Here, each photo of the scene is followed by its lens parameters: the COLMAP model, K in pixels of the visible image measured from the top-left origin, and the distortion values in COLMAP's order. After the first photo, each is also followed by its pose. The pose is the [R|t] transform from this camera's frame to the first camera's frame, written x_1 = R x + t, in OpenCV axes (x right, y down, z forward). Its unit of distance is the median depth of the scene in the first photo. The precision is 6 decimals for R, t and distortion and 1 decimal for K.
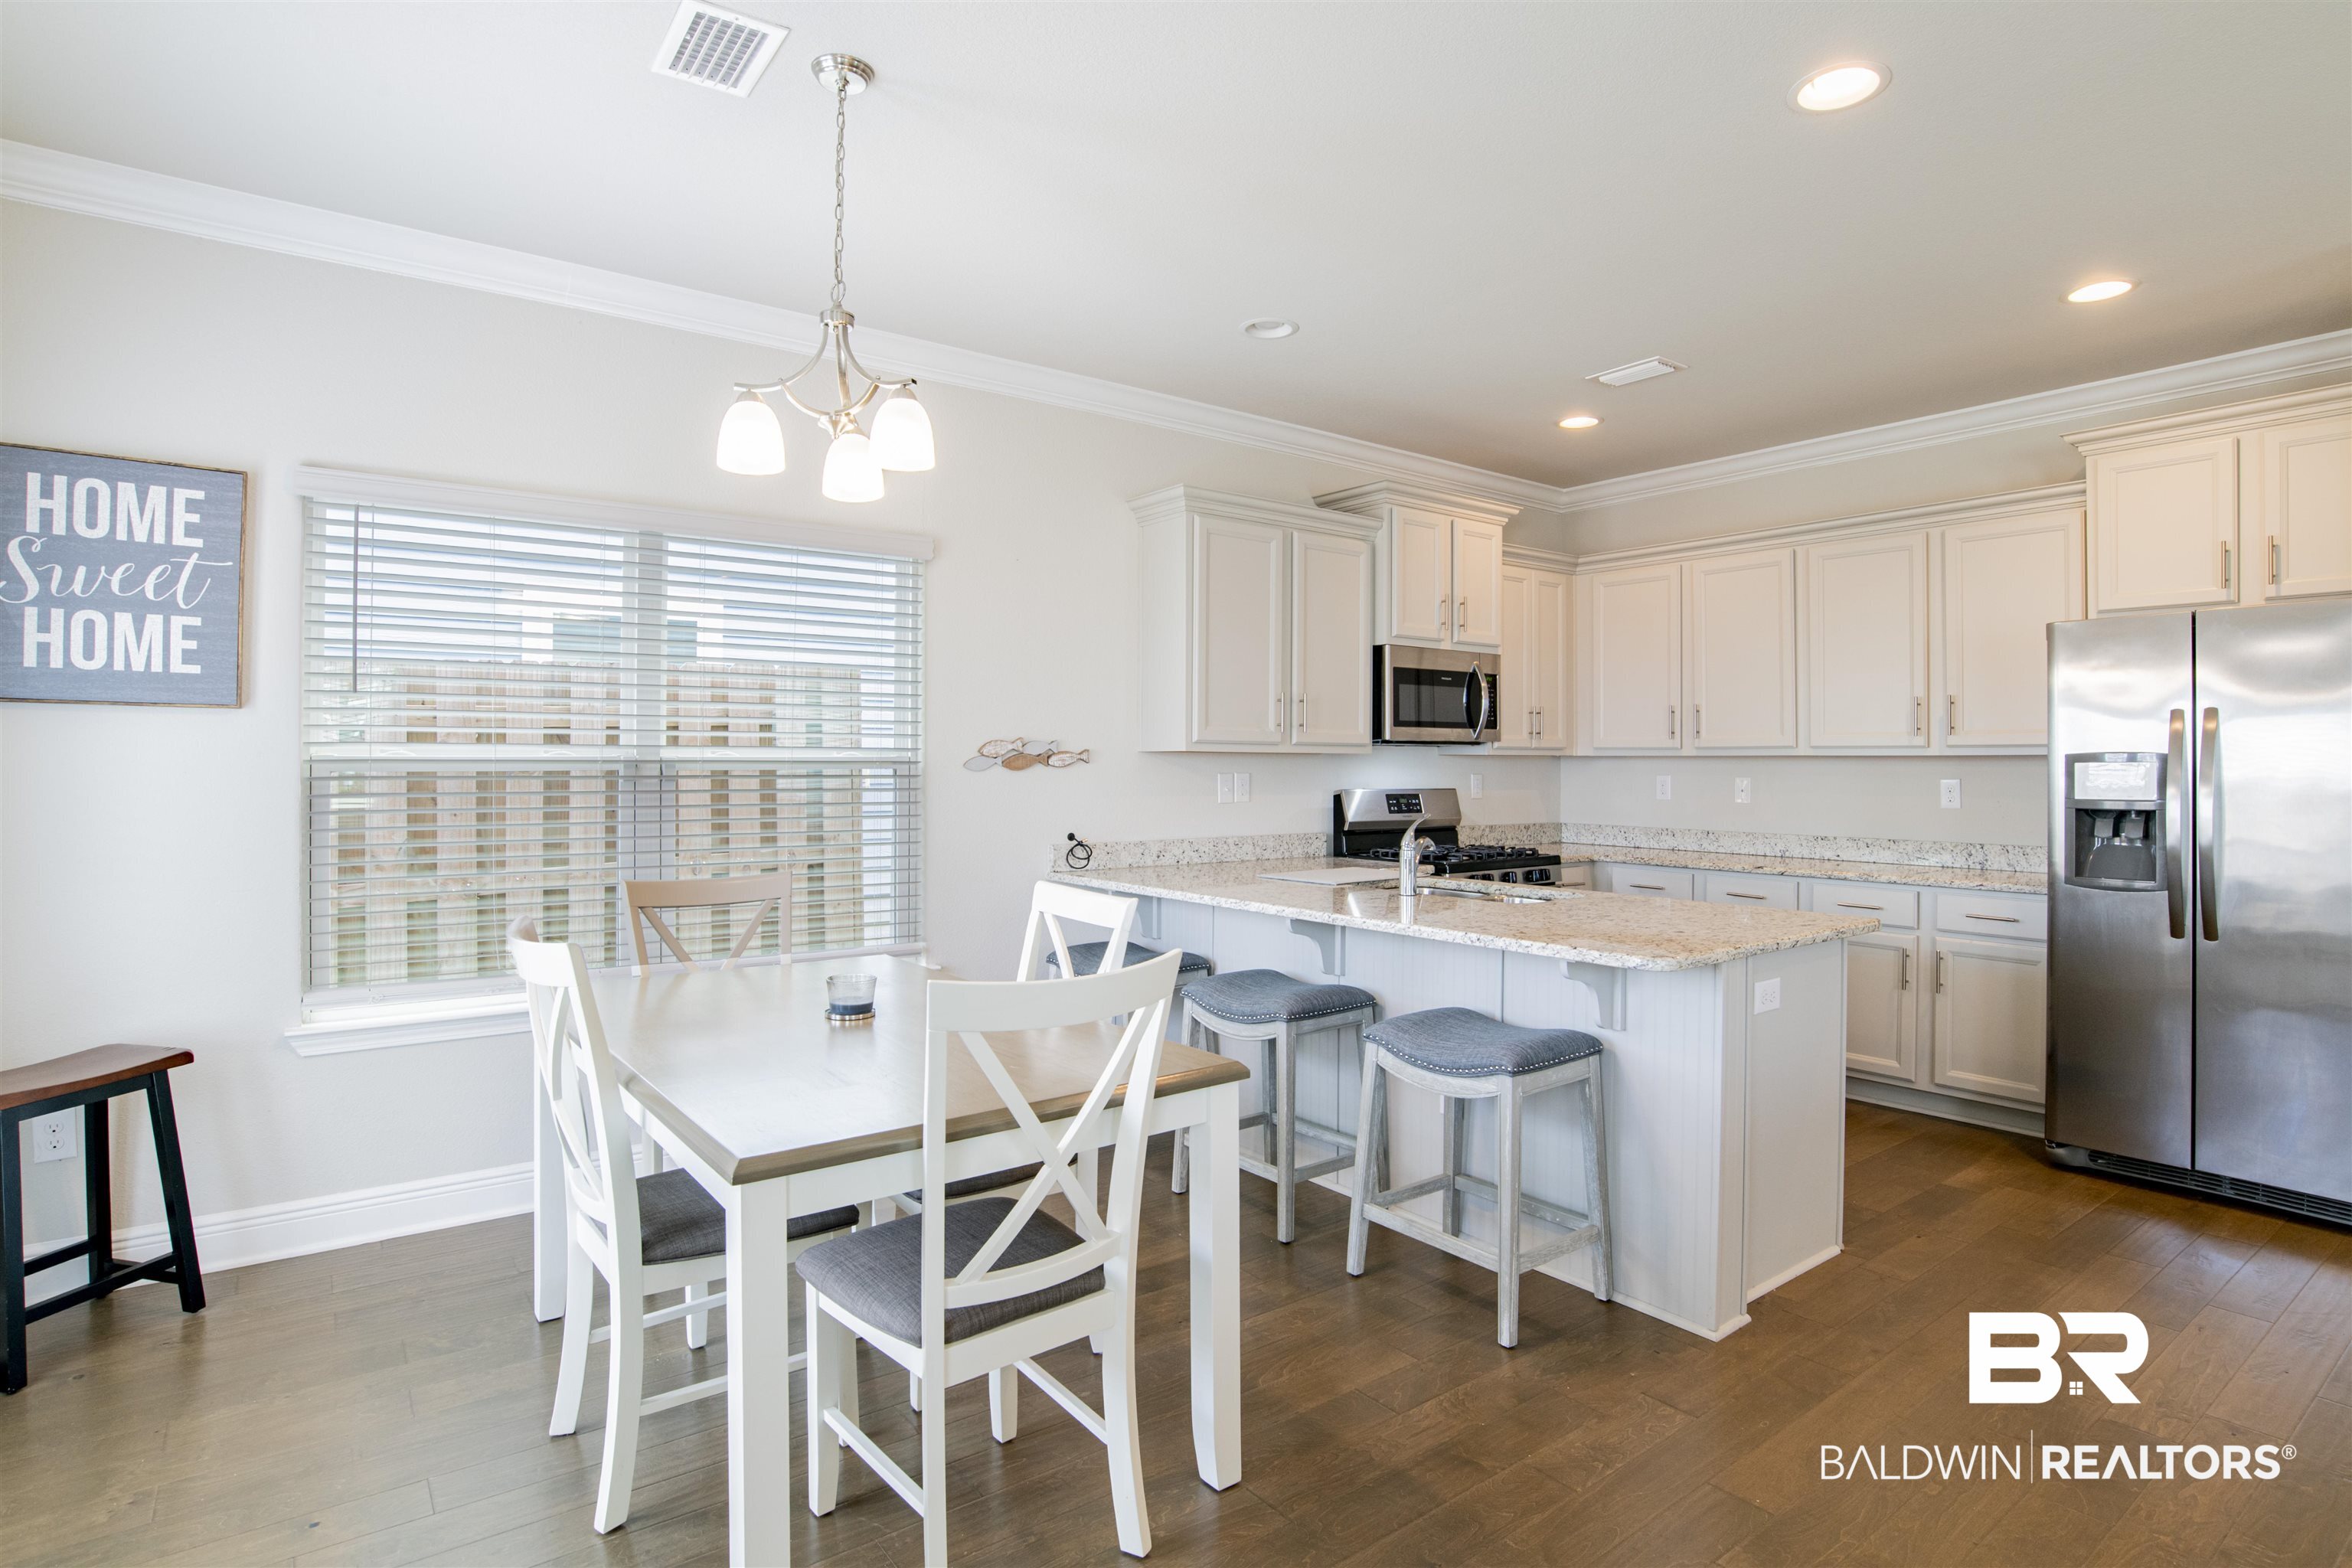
lens RADIAL K [[1218.7, 0, 1195.9], [0, 1218.7, 752.0], [0, 0, 1]] dist [-0.055131, 0.018627]
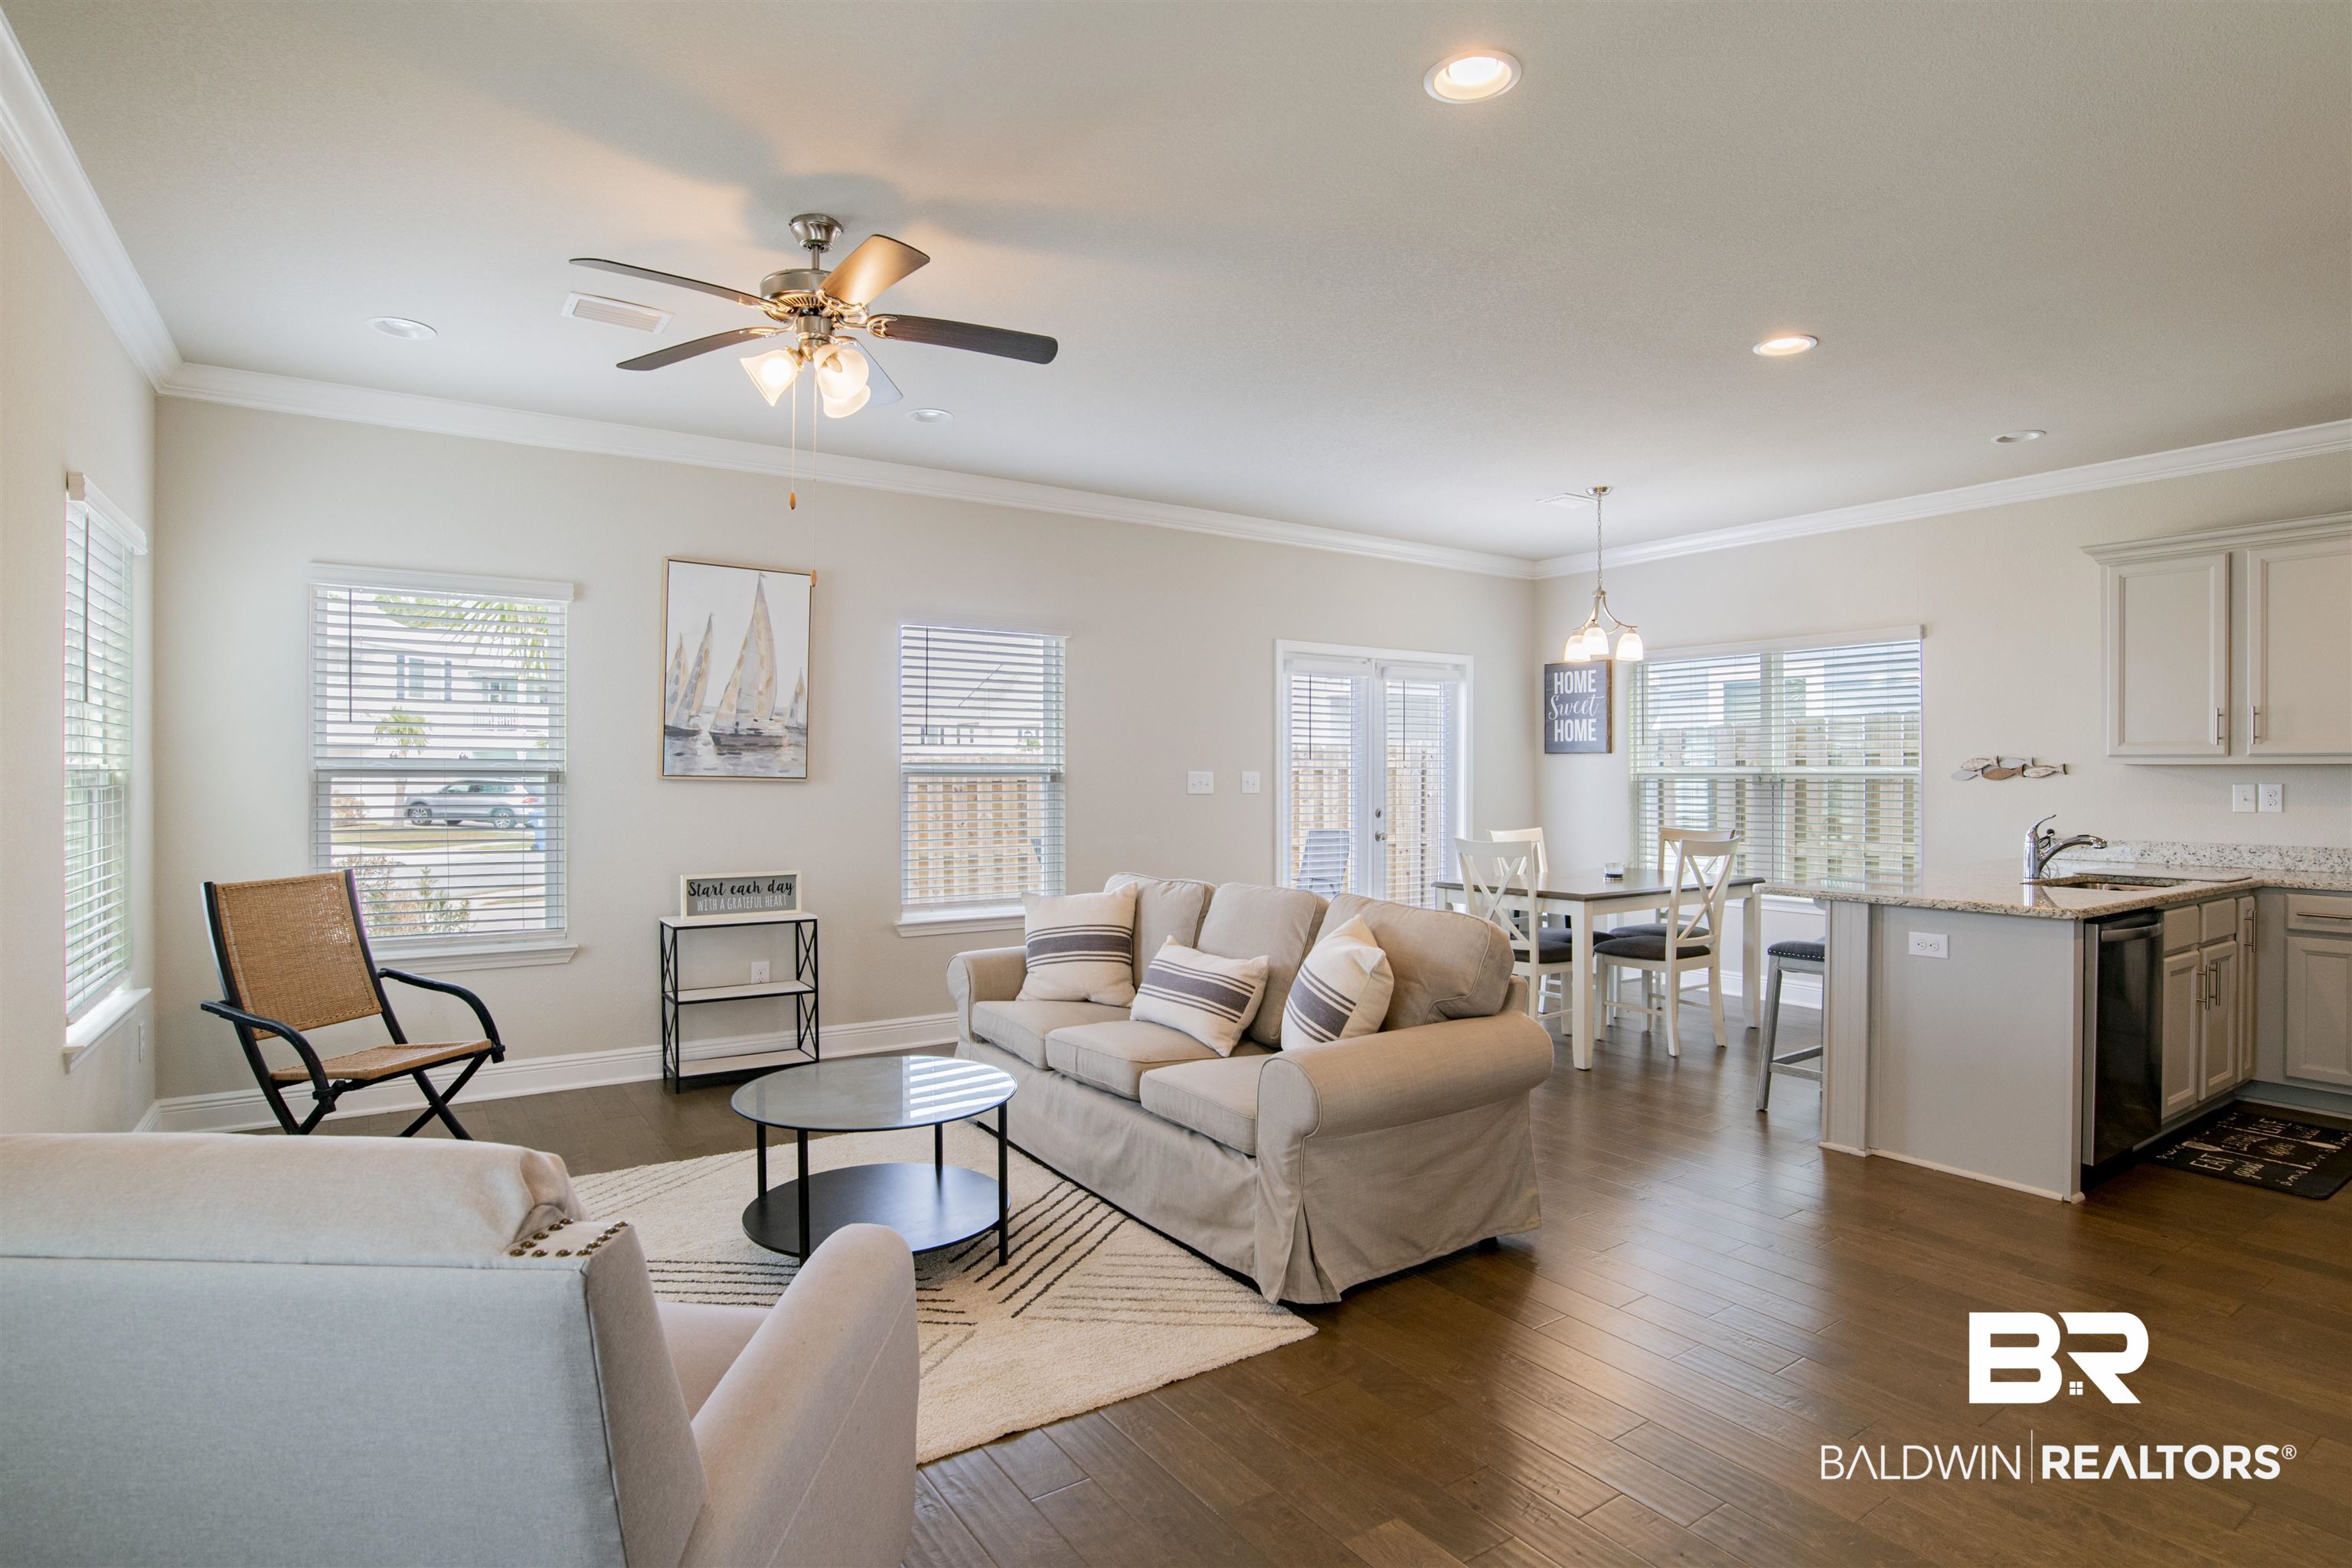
lens RADIAL K [[1218.7, 0, 1168.6], [0, 1218.7, 772.5], [0, 0, 1]] dist [-0.055131, 0.018627]
pose [[-0.062017, -0.005567, -0.998060, 1.209313], [0.007030, 0.999957, -0.006014, 0.007737], [0.998050, -0.007389, -0.061976, 0.151732]]
